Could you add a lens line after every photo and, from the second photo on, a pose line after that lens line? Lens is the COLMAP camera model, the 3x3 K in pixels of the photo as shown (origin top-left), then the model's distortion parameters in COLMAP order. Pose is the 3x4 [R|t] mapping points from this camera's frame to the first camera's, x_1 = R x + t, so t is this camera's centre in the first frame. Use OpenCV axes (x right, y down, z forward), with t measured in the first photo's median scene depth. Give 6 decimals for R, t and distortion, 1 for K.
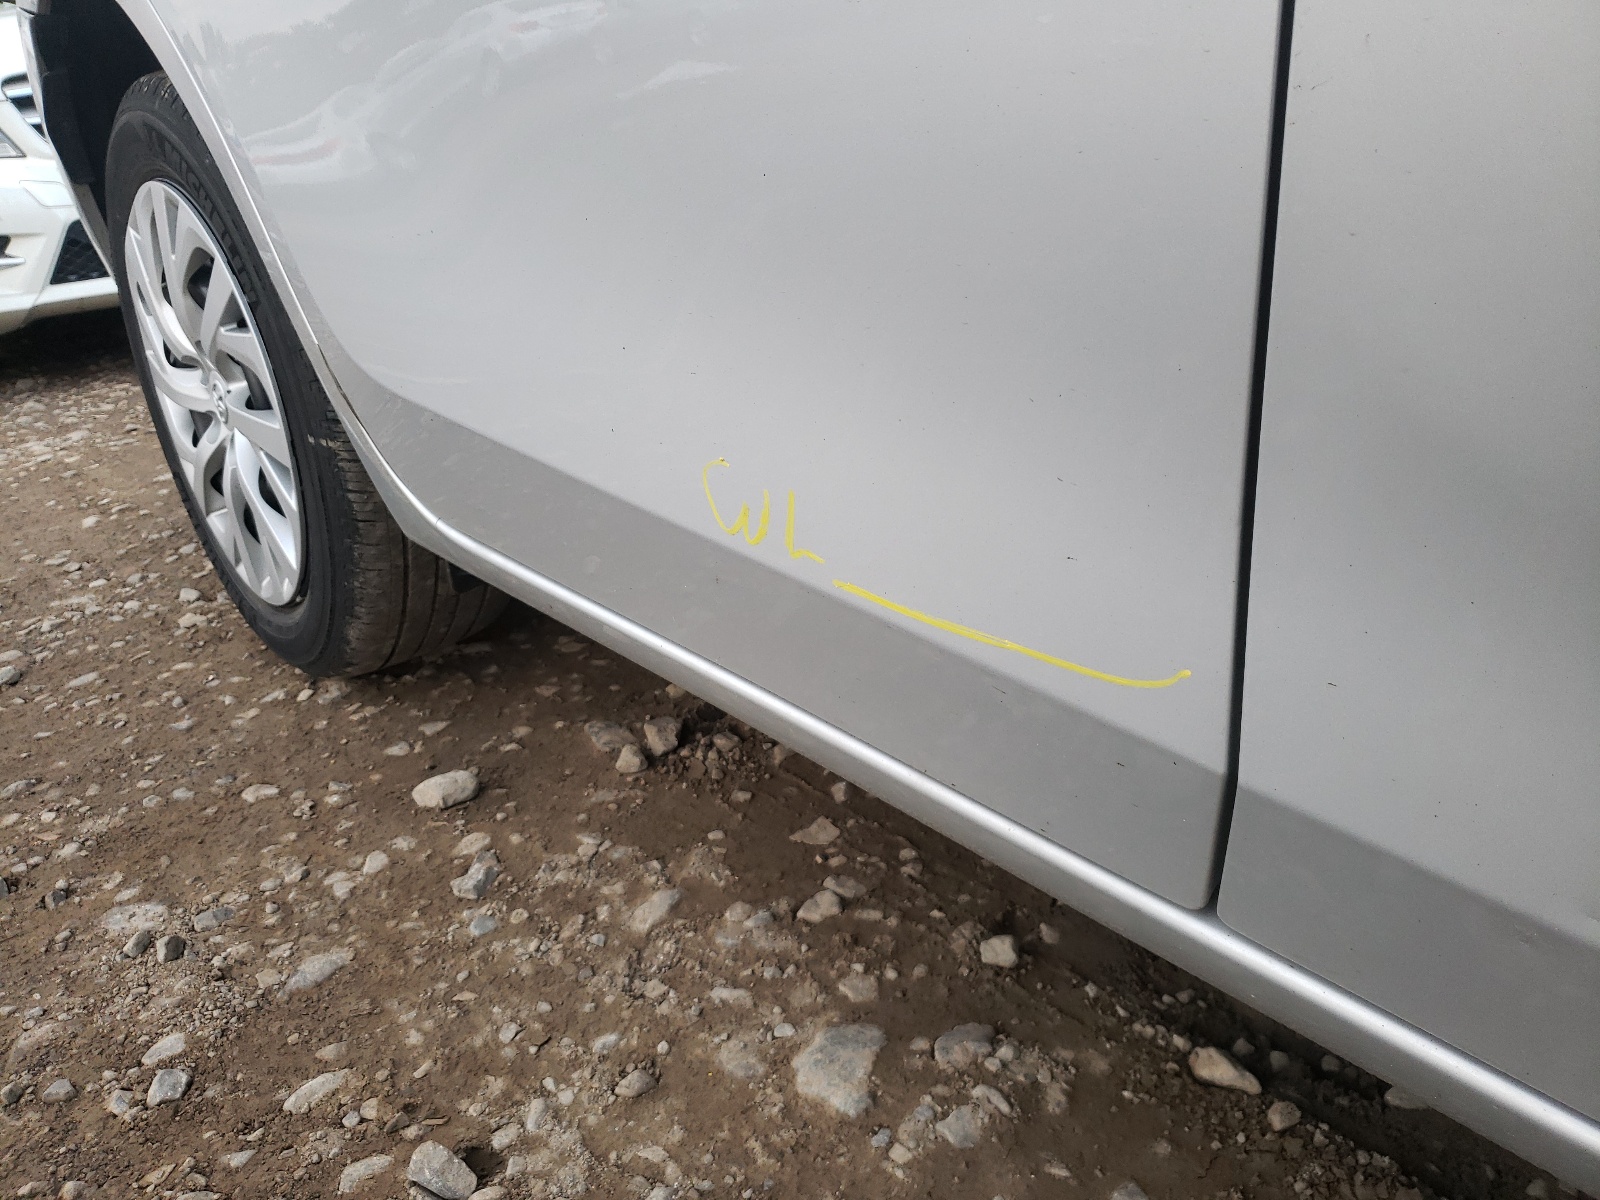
lens RADIAL K [[1216.0, 0, 799.4], [0, 1216.0, 598.9], [0, 0, 1]] dist [-0.013127, -0.003095]
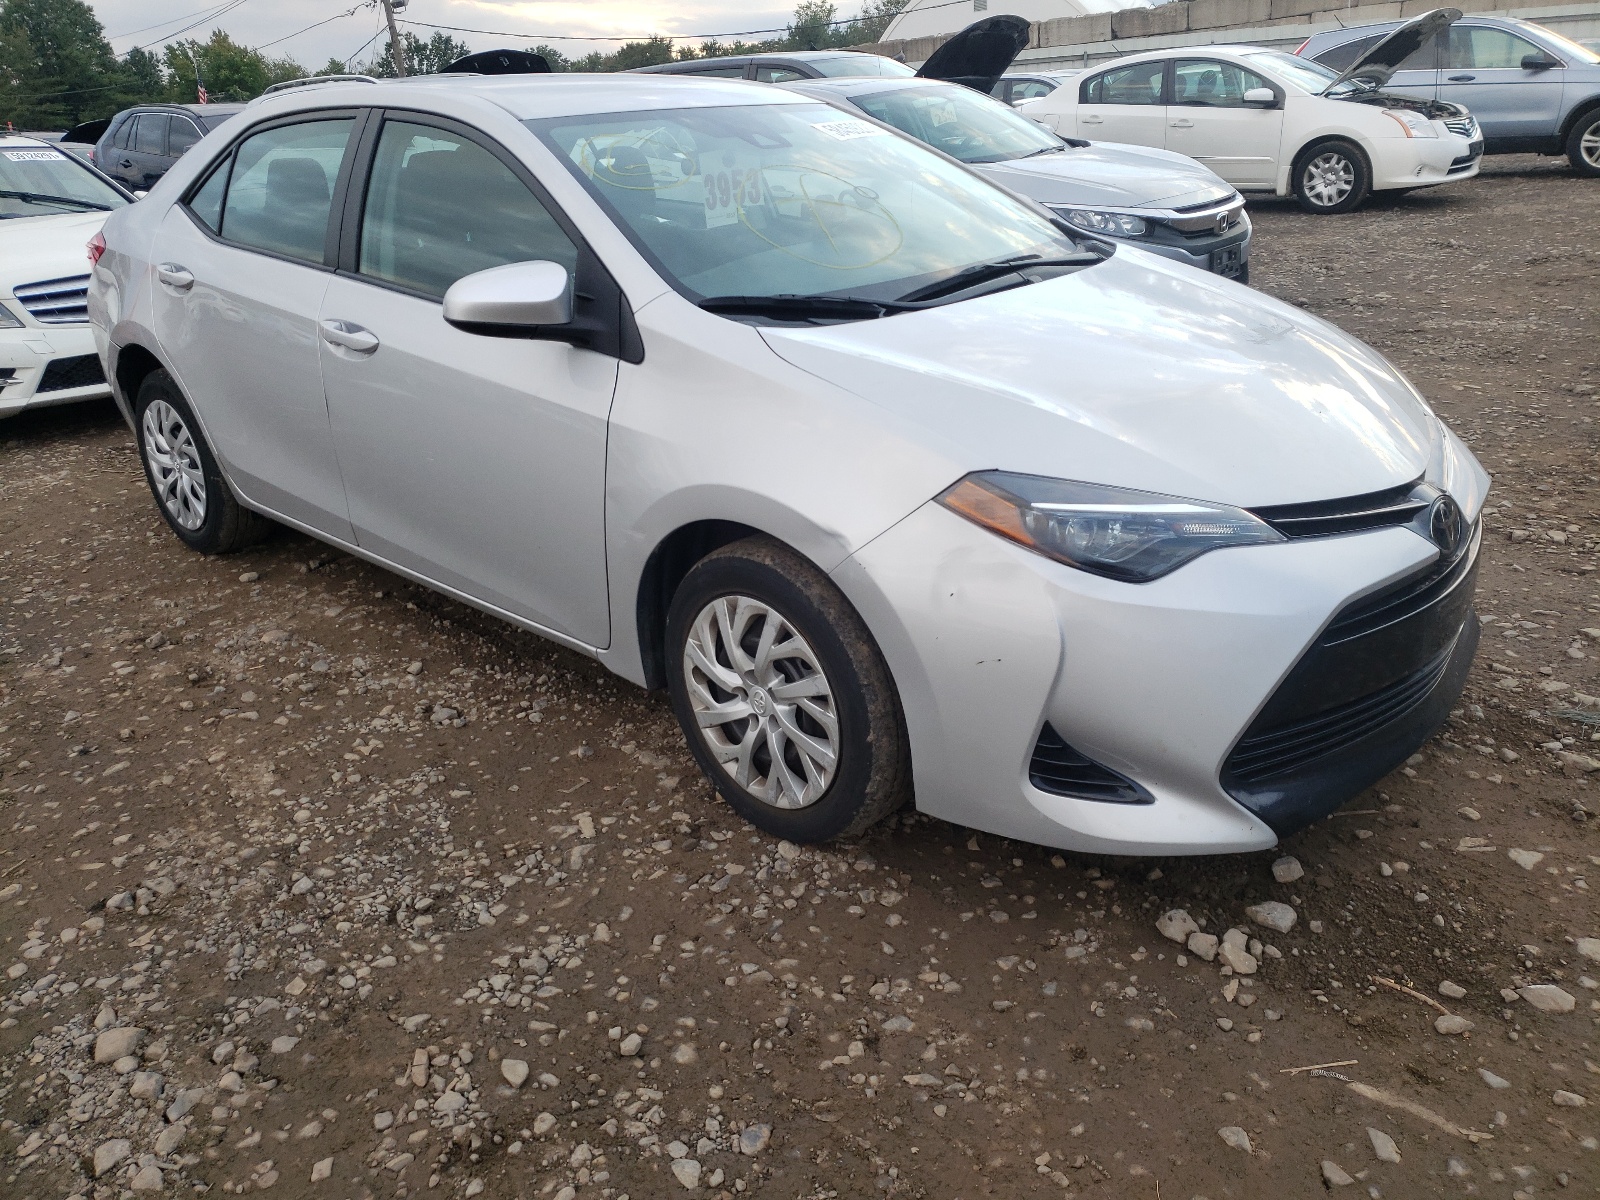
lens RADIAL K [[1199.6, 0, 799.3], [0, 1199.6, 600.6], [0, 0, 1]] dist [0.005525, 0.002090]
pose [[0.990528, 0.007973, 0.137078, 0.745173], [-0.002601, 0.999223, -0.039326, 0.327259], [-0.137285, 0.038597, 0.989779, -2.444208]]
